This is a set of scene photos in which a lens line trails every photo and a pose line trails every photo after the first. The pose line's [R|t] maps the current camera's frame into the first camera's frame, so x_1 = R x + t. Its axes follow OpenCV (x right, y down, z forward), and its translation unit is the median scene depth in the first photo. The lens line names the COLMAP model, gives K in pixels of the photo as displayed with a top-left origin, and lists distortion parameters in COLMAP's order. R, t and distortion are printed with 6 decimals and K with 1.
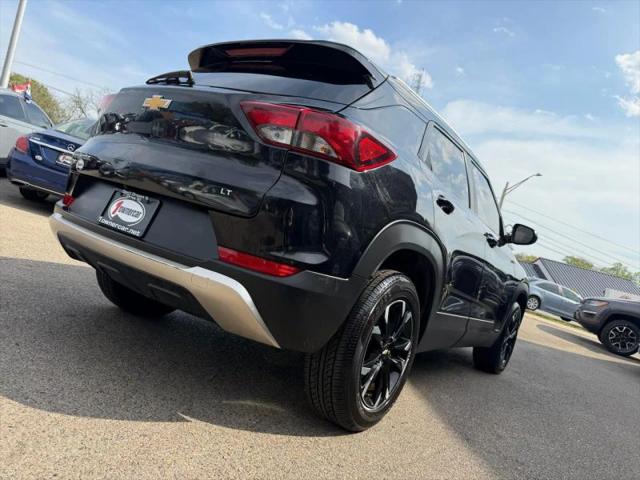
lens RADIAL K [[446.1, 0, 319.0], [0, 446.1, 243.4], [0, 0, 1]] dist [0.002525, -0.050360]
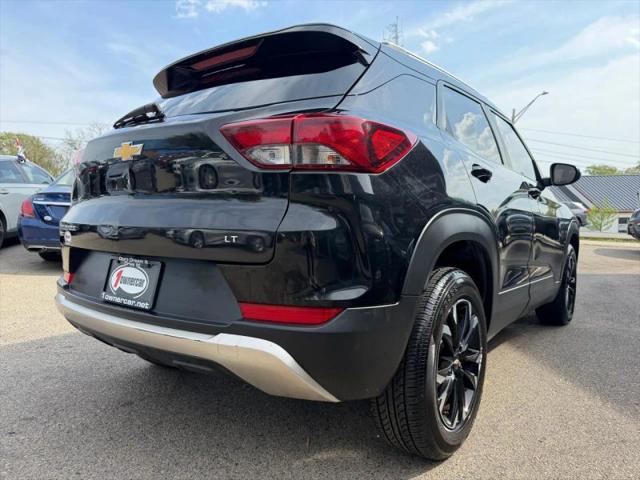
lens RADIAL K [[444.4, 0, 320.2], [0, 444.4, 246.9], [0, 0, 1]] dist [0.061411, -0.162641]
pose [[0.966798, -0.248423, -0.059890, 0.000128], [0.251094, 0.967047, 0.042088, -0.079042], [0.047461, -0.055729, 0.997317, 0.146715]]
